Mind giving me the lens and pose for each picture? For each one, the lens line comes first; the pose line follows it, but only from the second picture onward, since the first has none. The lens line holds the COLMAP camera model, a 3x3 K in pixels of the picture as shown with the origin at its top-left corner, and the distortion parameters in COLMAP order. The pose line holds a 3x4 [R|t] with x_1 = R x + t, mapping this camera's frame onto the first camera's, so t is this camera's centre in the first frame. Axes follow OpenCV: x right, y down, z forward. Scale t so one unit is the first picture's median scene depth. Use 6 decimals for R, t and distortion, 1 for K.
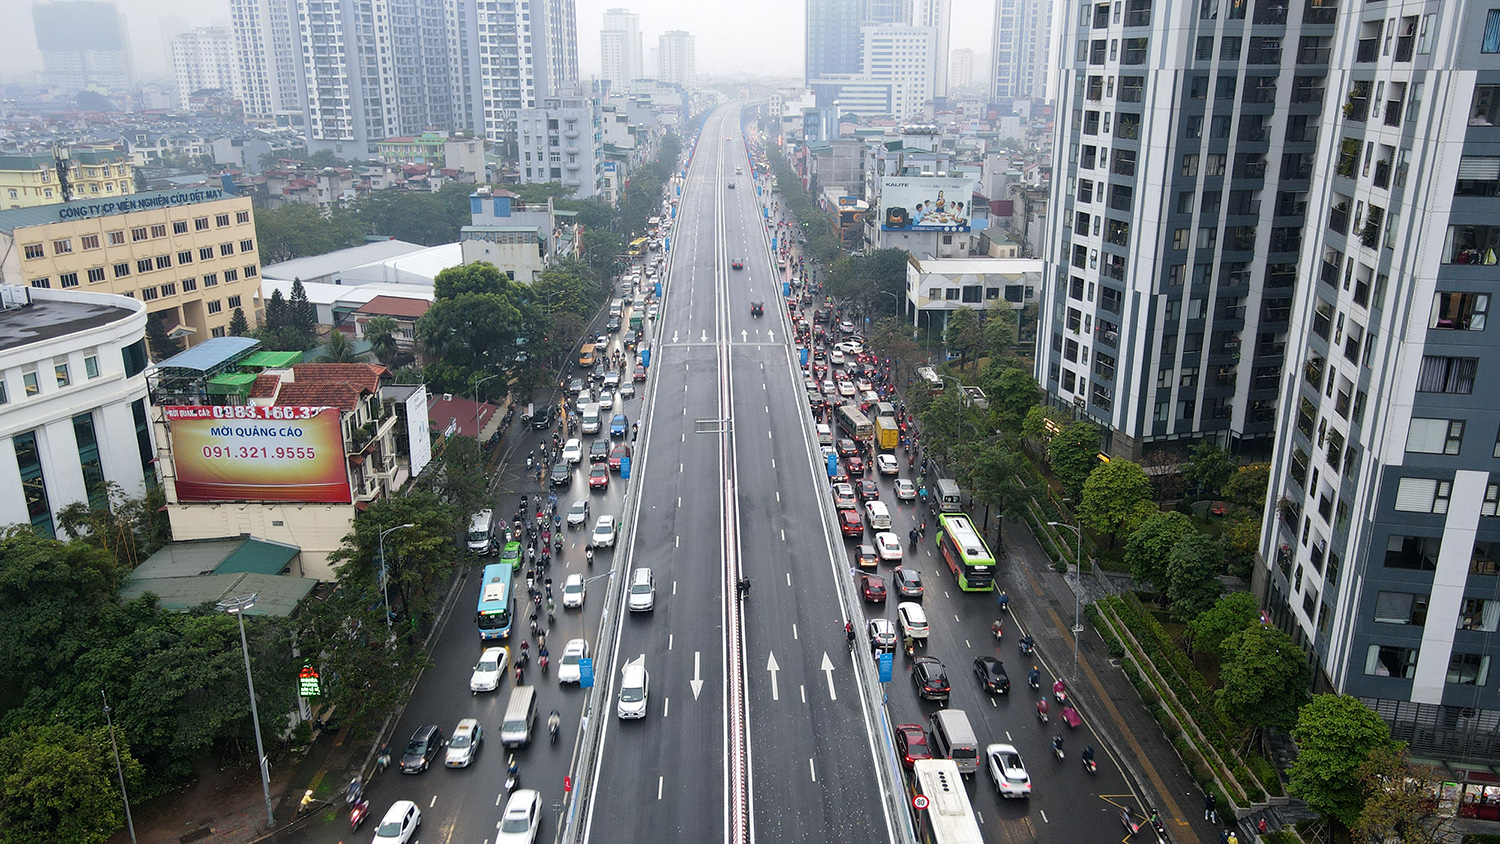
lens RADIAL K [[1120.0, 0, 759.7], [0, 1120.0, 419.3], [0, 0, 1]] dist [0.018736, -0.001221]
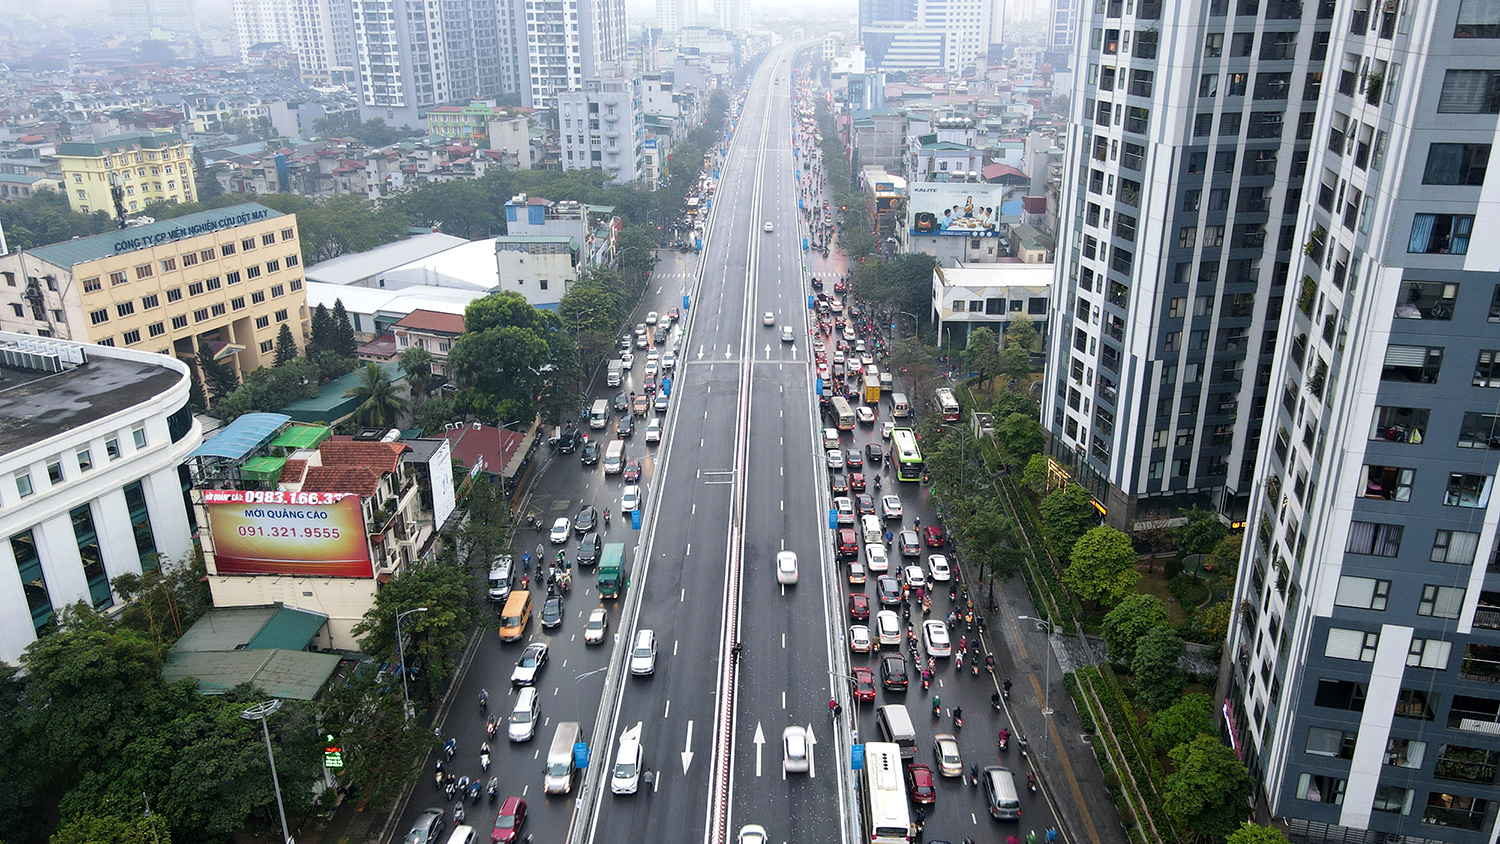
lens RADIAL K [[1120.0, 0, 759.7], [0, 1120.0, 419.3], [0, 0, 1]] dist [0.018736, -0.001221]
pose [[0.998664, 0.011380, -0.050401, 0.043640], [-0.008264, 0.998066, 0.061606, -0.105555], [0.051005, -0.061107, 0.996827, -0.036195]]
